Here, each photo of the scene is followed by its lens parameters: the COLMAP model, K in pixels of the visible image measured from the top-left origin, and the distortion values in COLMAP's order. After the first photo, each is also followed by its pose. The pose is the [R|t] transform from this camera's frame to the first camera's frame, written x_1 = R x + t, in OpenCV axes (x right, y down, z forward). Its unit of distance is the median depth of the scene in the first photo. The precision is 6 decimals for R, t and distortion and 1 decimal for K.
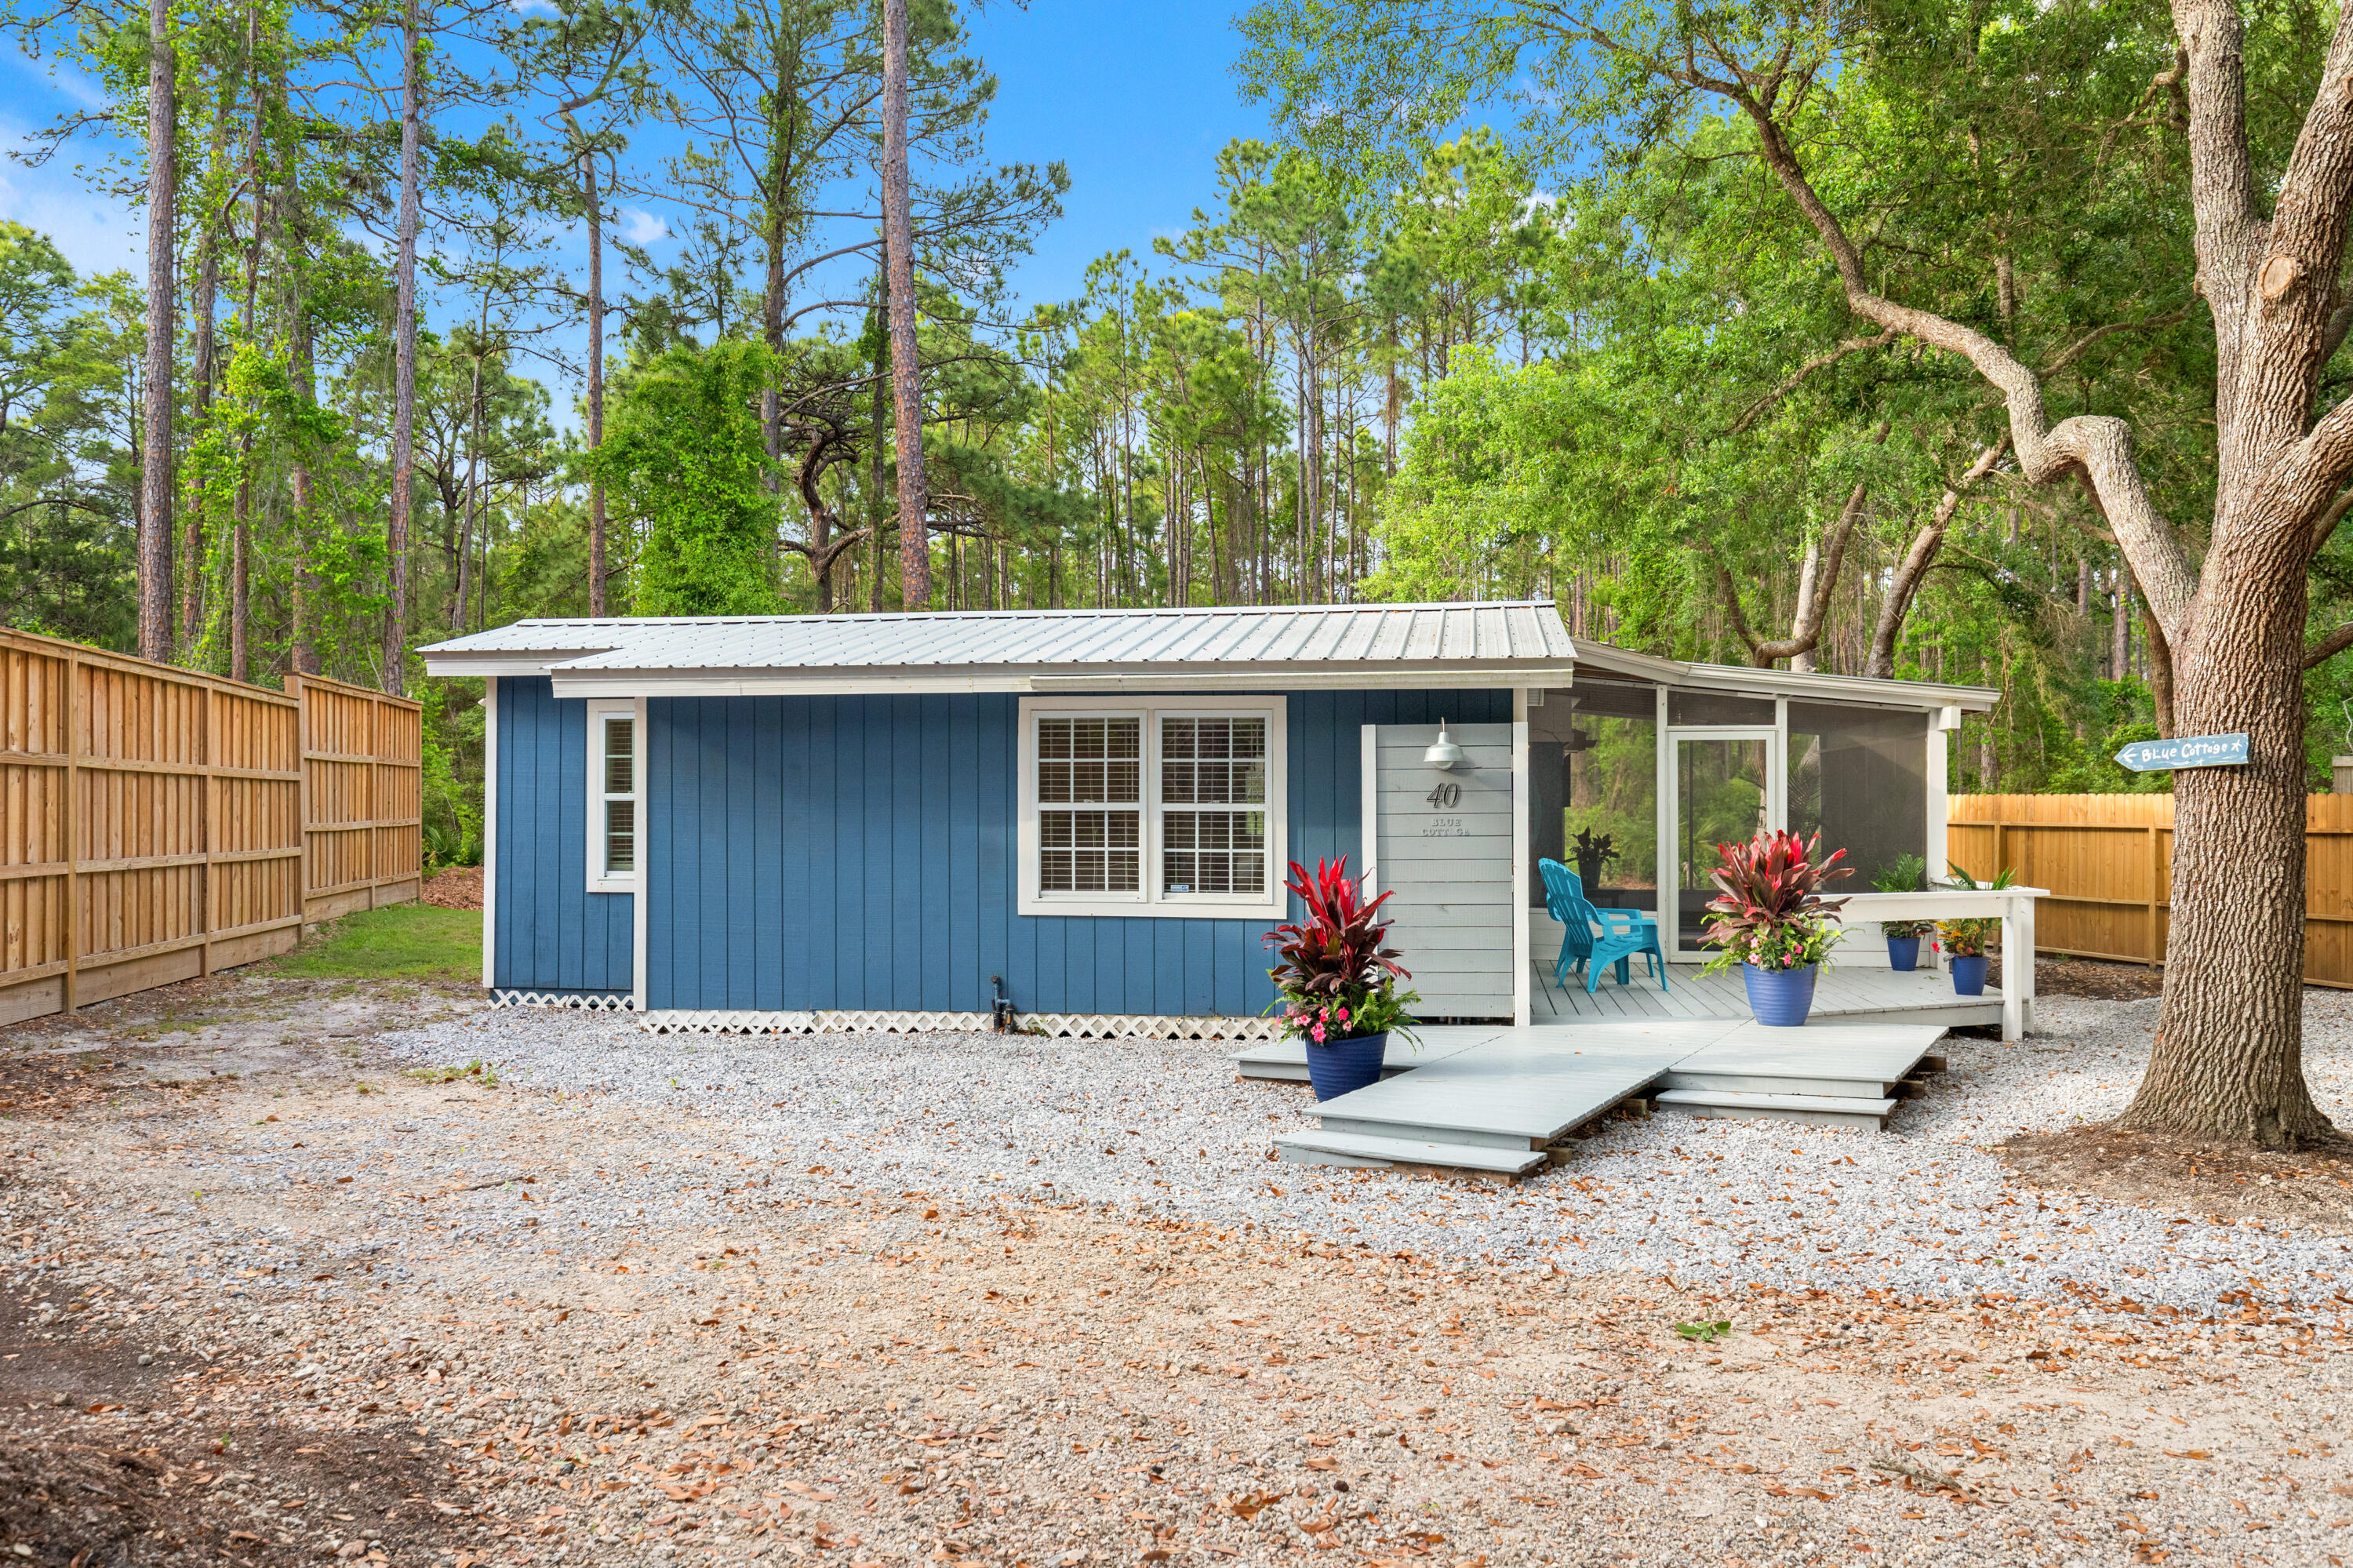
lens RADIAL K [[1907.8, 0, 1171.6], [0, 1907.8, 790.5], [0, 0, 1]] dist [-0.002208, 0.013694]
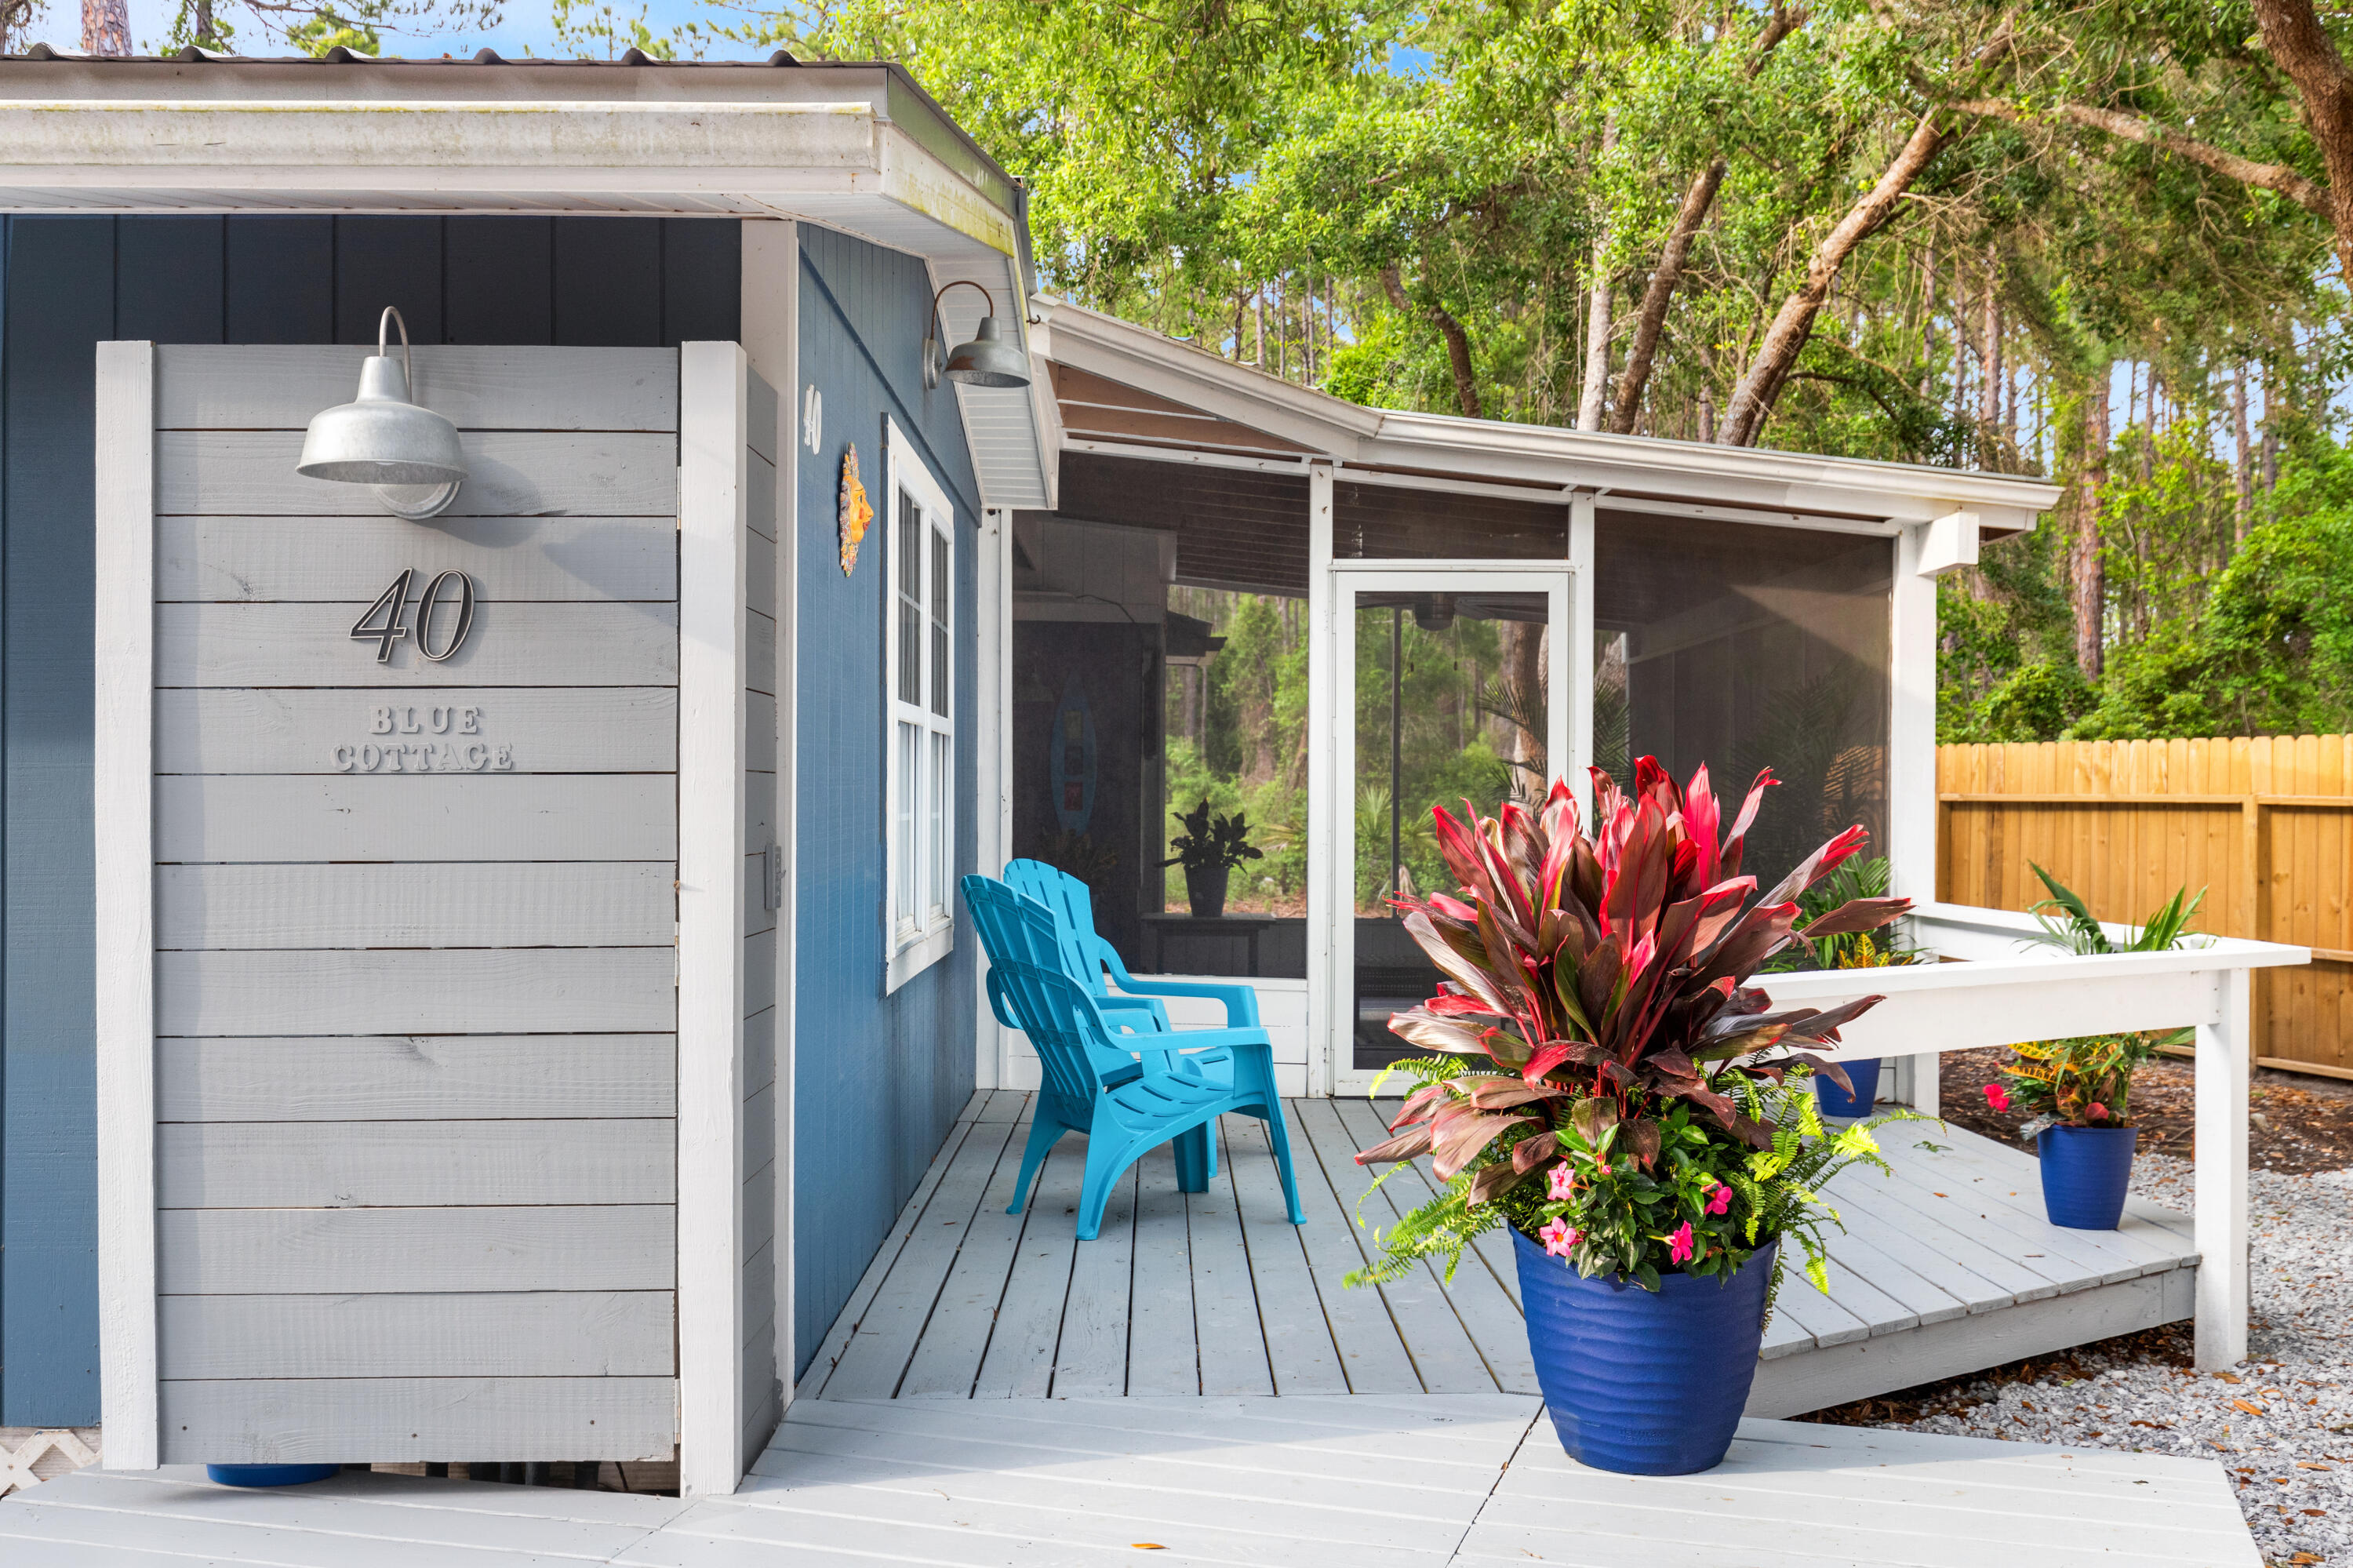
lens RADIAL K [[2275.6, 0, 1182.4], [0, 2275.6, 790.5], [0, 0, 1]] dist [0.012865, 0.000000]
pose [[0.986811, 0.007007, 0.161723, 0.179810], [-0.007959, 0.999955, 0.005239, 0.021904], [-0.161679, -0.006457, 0.986822, 0.619707]]
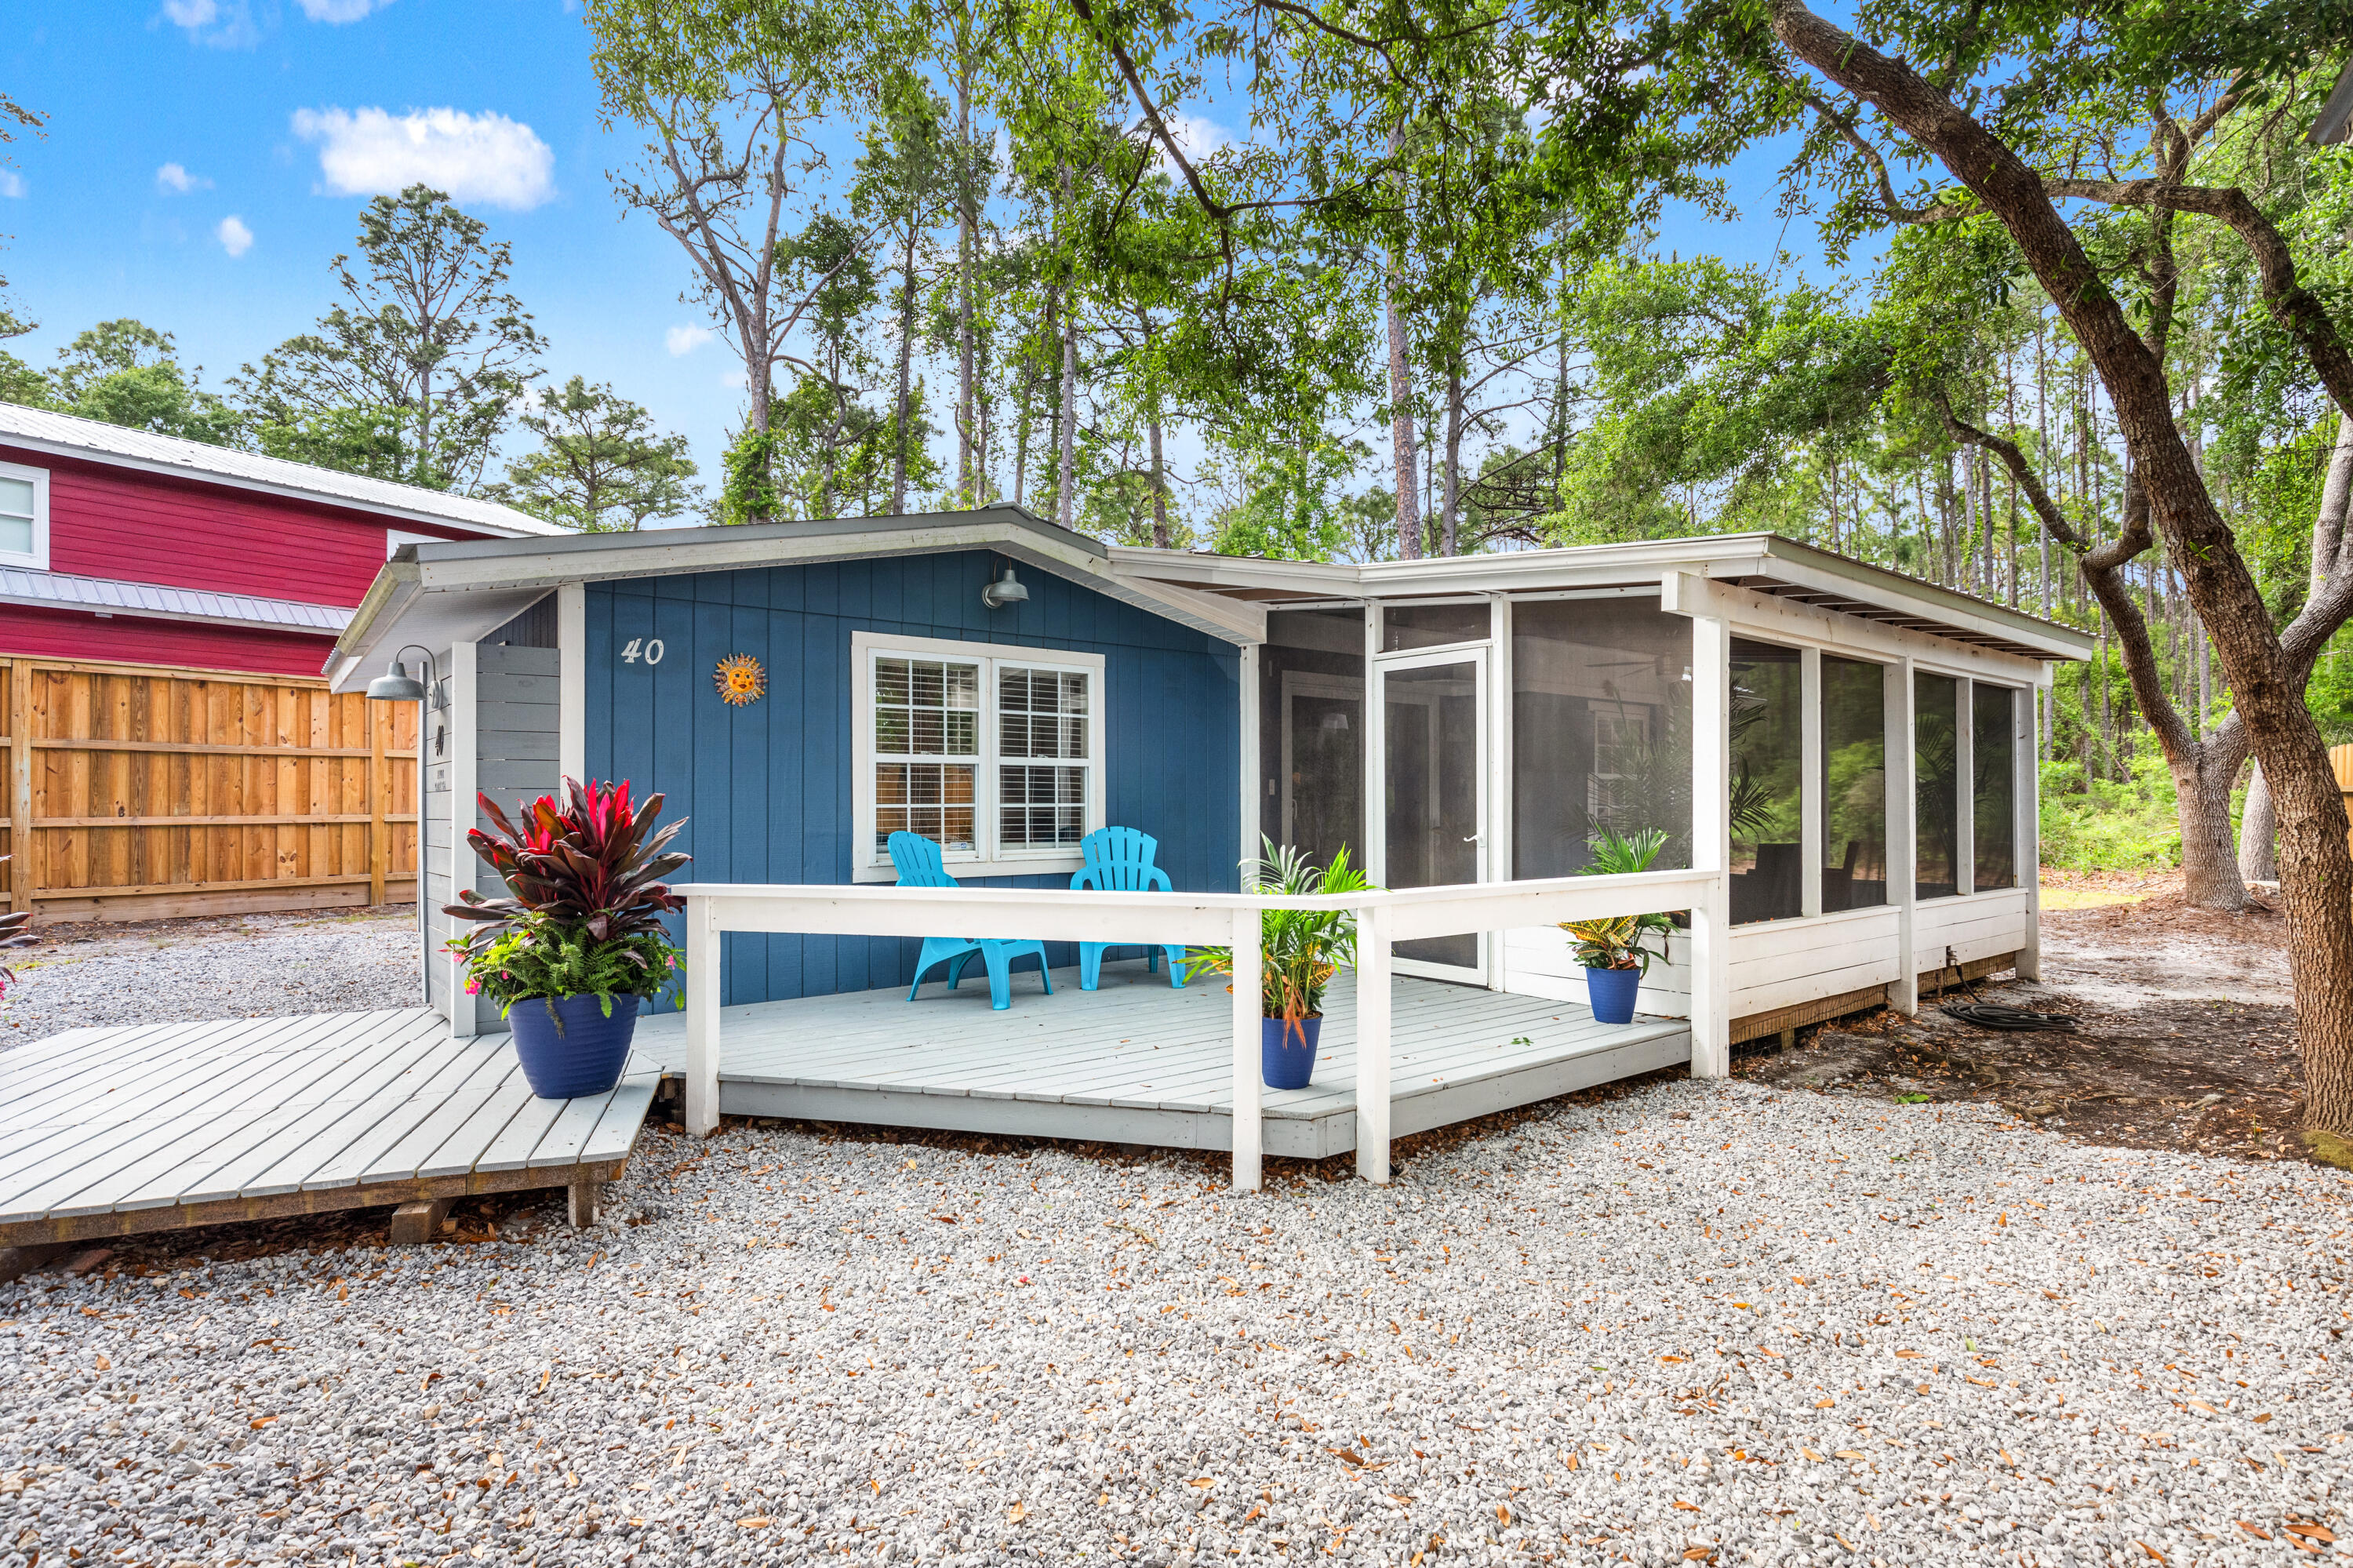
lens RADIAL K [[1177.6, 0, 1173.3], [0, 1177.6, 790.1], [0, 0, 1]] dist [-0.004380, 0.001485]
pose [[0.735137, -0.007427, -0.677878, 0.655624], [0.008015, 0.999965, -0.002264, 0.025473], [0.677871, -0.003769, 0.735171, 0.773029]]
